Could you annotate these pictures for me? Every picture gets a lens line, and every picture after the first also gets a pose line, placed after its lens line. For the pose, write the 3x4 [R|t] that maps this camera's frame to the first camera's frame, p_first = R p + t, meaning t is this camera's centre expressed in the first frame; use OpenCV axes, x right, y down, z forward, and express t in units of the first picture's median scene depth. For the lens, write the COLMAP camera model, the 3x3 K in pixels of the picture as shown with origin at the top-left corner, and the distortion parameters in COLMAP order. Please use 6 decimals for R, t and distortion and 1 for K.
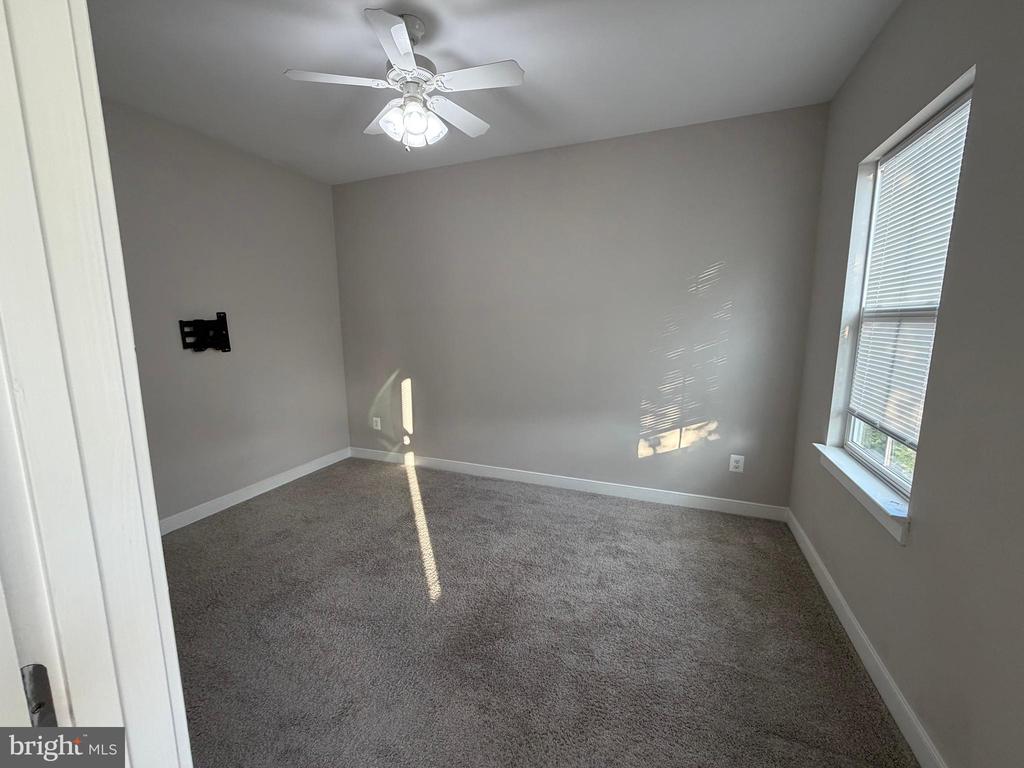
lens RADIAL K [[407.0, 0, 509.0], [0, 407.0, 378.2], [0, 0, 1]] dist [-0.000228, -0.000150]
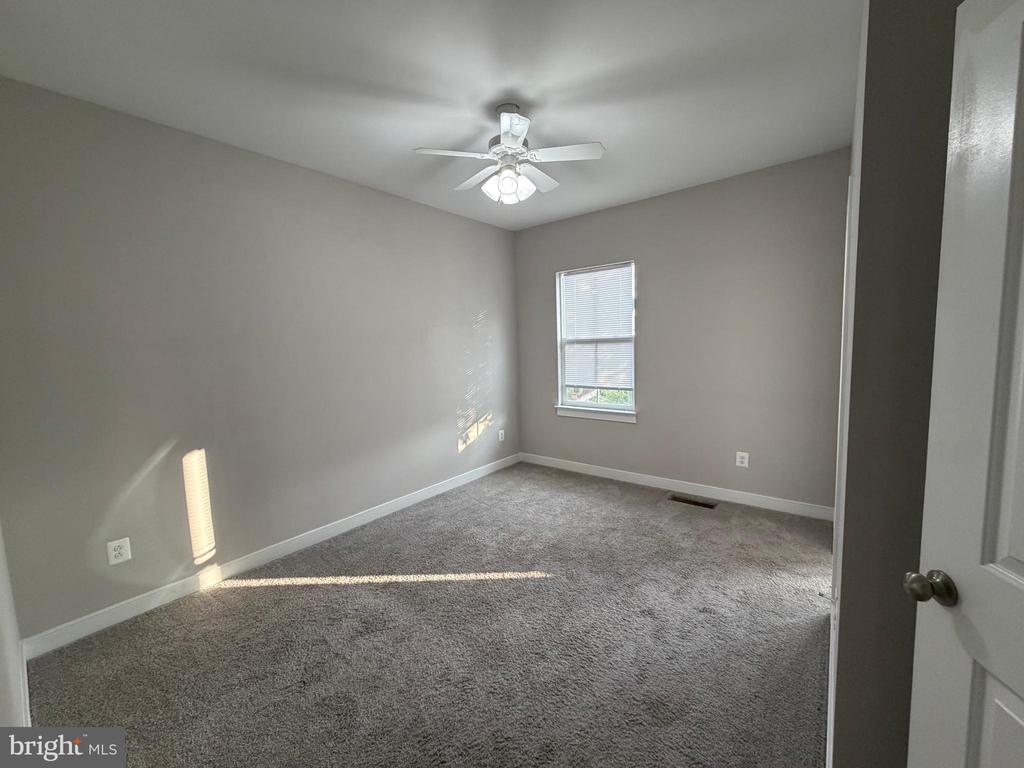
lens RADIAL K [[407.0, 0, 496.3], [0, 407.0, 378.8], [0, 0, 1]] dist [-0.000228, -0.000150]
pose [[0.315536, -0.087203, 0.944898, -0.891950], [0.167975, 0.985176, 0.034827, -0.066123], [-0.933928, 0.147731, 0.325506, 0.445869]]
